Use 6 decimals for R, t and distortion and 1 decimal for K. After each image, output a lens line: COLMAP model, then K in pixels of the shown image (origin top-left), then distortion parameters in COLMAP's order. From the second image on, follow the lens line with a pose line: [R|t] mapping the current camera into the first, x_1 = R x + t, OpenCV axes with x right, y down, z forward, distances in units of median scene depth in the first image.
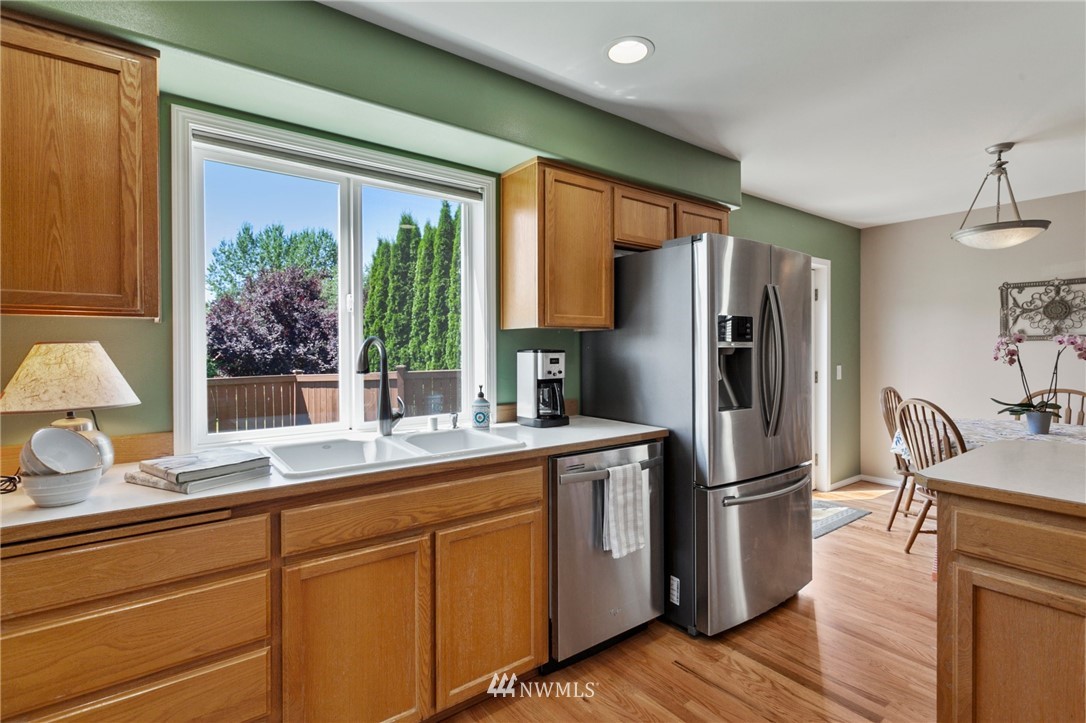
lens RADIAL K [[522.7, 0, 555.3], [0, 522.7, 353.7], [0, 0, 1]] dist [0.008433, 0.000538]
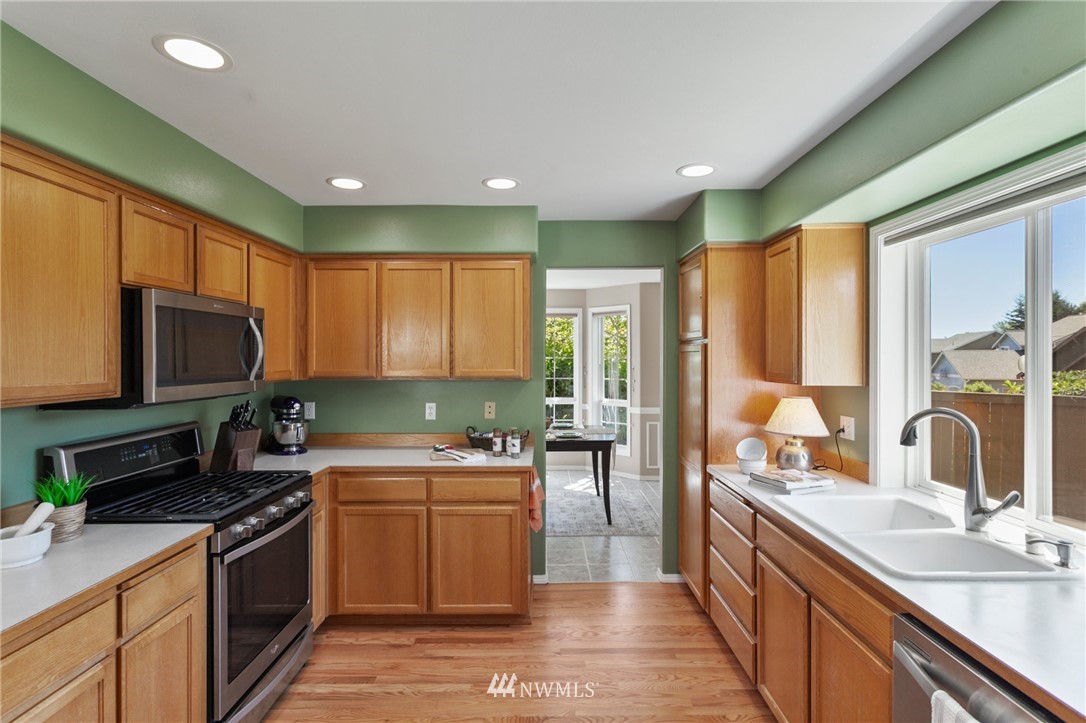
lens RADIAL K [[527.5, 0, 544.6], [0, 527.5, 357.5], [0, 0, 1]] dist [-0.000265, 0.000846]
pose [[-0.610489, 0.004584, -0.792012, 0.527761], [-0.004294, 0.999949, 0.009097, -0.084218], [0.792013, 0.008954, -0.610438, 0.690755]]
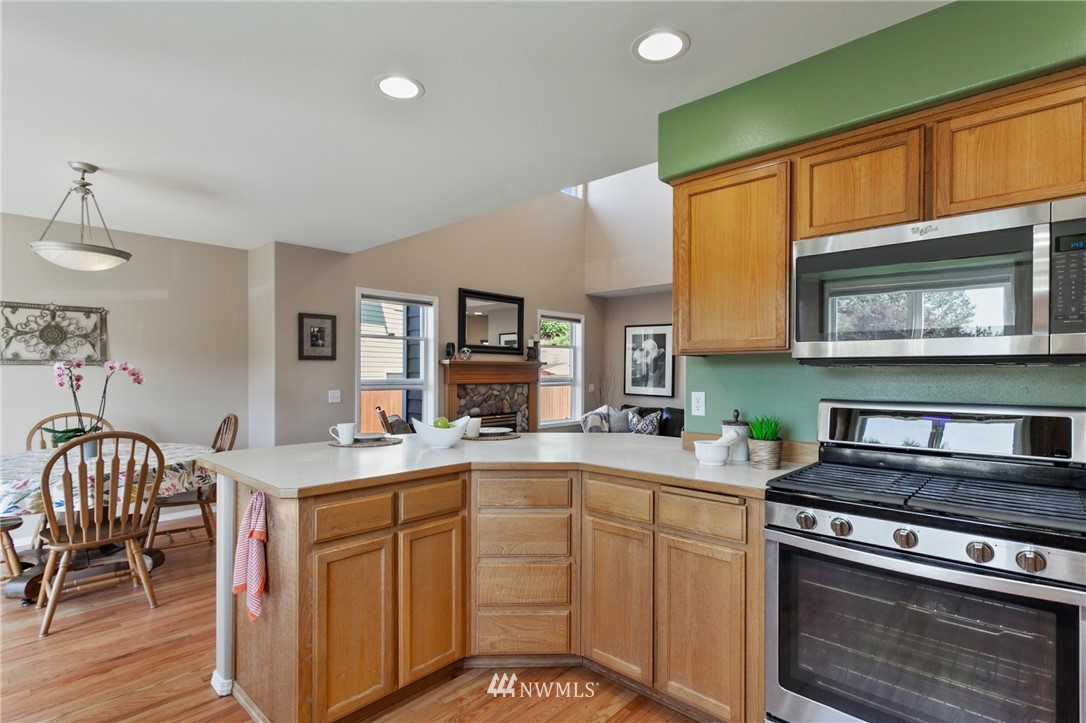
lens RADIAL K [[529.9, 0, 544.9], [0, 529.9, 373.2], [0, 0, 1]] dist [-0.001720, -0.000465]
pose [[-0.162633, 0.000462, 0.986687, -0.255741], [0.006302, 0.999980, 0.000571, -0.006336], [-0.986667, 0.006311, -0.162632, 0.323094]]
